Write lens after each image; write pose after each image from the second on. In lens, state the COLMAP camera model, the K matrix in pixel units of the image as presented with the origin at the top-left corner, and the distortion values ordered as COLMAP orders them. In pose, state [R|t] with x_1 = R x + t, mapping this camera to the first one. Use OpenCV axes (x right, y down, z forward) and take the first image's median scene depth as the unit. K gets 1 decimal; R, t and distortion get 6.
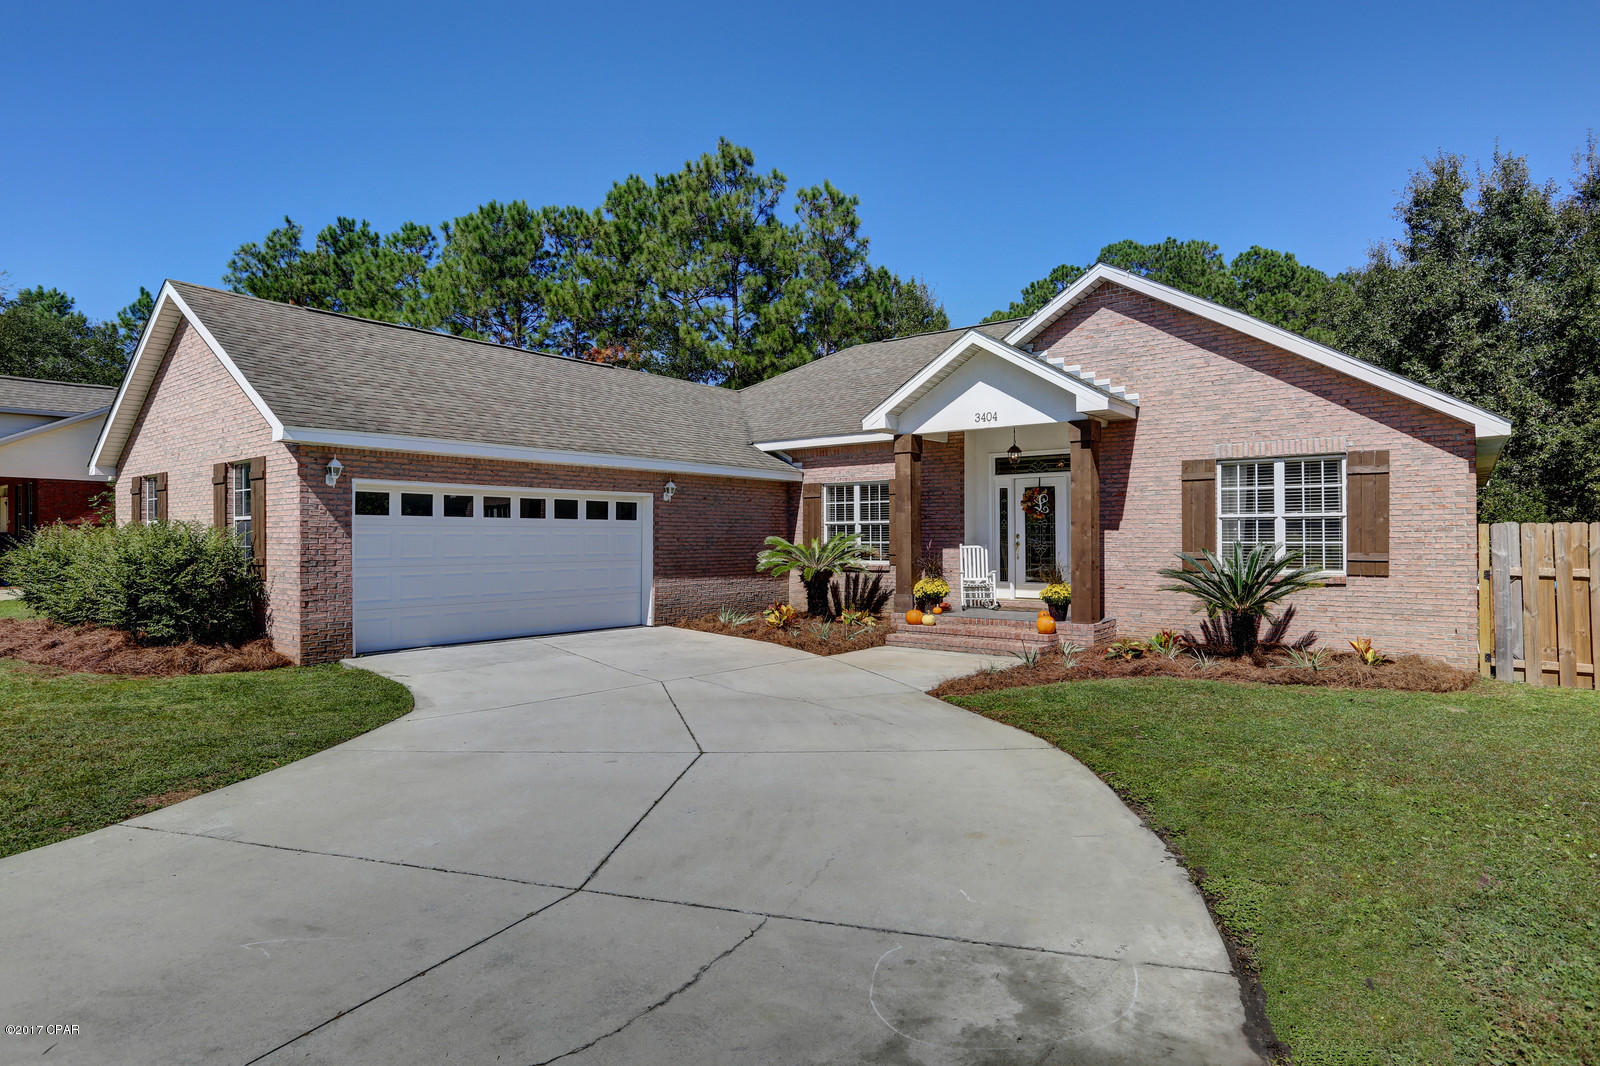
lens RADIAL K [[876.7, 0, 797.7], [0, 876.7, 537.2], [0, 0, 1]] dist [-0.007369, 0.004026]
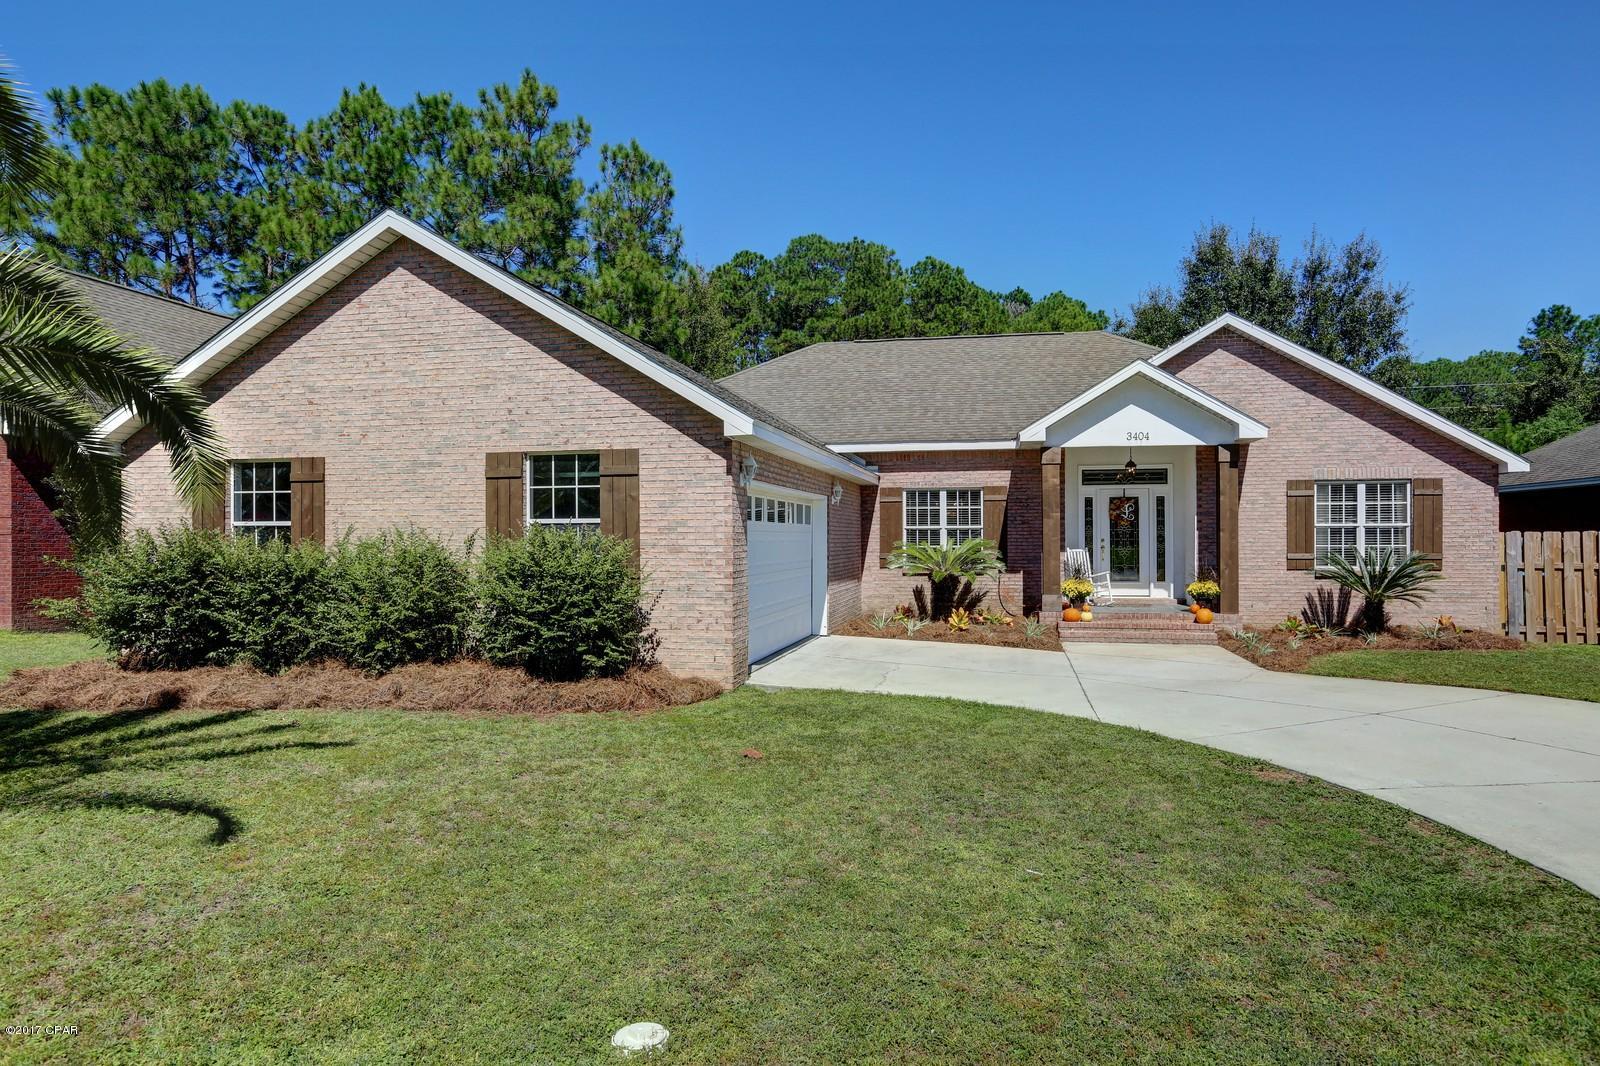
lens RADIAL K [[1015.3, 0, 802.1], [0, 1015.3, 529.8], [0, 0, 1]] dist [-0.000139, 0.003470]
pose [[0.895935, 0.004507, 0.444163, -0.684496], [0.000144, 0.999946, -0.010436, -0.001643], [-0.444186, 0.009414, 0.895885, 0.013881]]
